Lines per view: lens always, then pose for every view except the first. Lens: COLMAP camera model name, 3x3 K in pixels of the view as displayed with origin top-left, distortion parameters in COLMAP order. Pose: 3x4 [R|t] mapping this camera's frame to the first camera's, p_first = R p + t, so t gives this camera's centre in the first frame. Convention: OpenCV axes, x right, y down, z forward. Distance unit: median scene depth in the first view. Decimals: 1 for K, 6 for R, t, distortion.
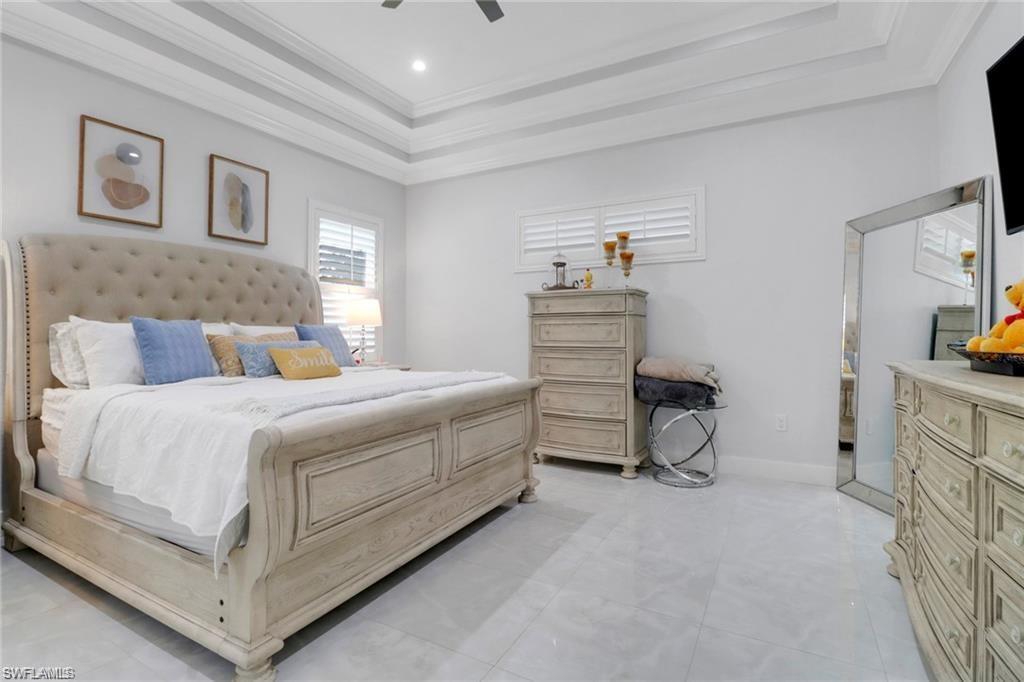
lens RADIAL K [[494.4, 0, 512.1], [0, 494.4, 328.6], [0, 0, 1]] dist [0.004355, -0.015163]
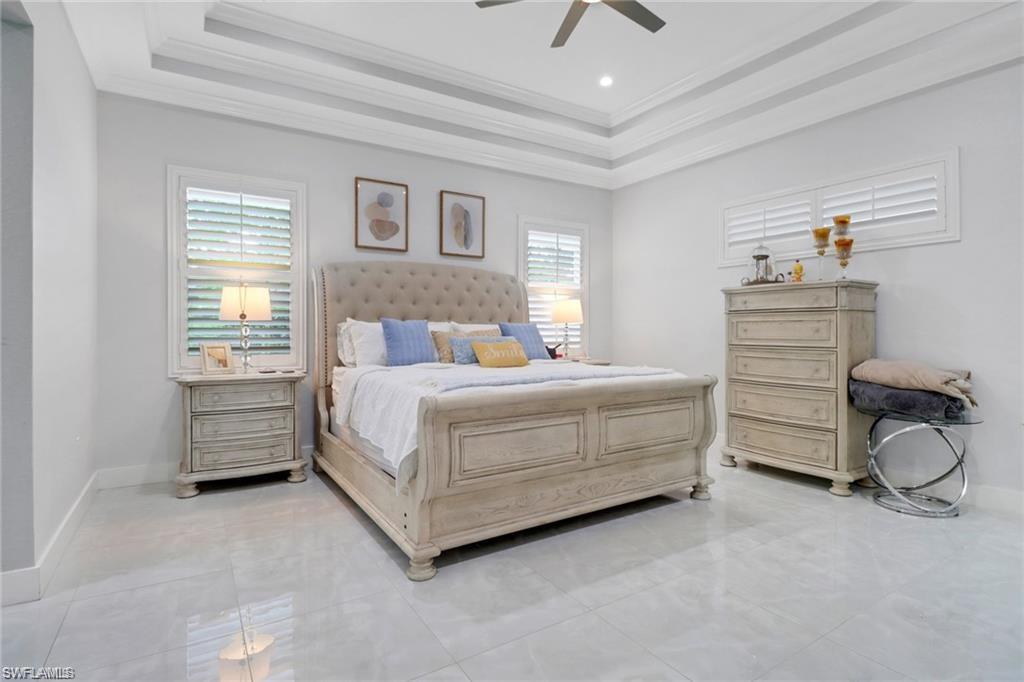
lens RADIAL K [[494.4, 0, 512.1], [0, 494.4, 328.6], [0, 0, 1]] dist [0.004355, -0.015163]
pose [[0.888874, 0.001855, -0.458148, 0.143335], [0.000928, 0.999982, 0.005851, -0.001291], [0.458151, -0.005626, 0.888857, -0.060704]]
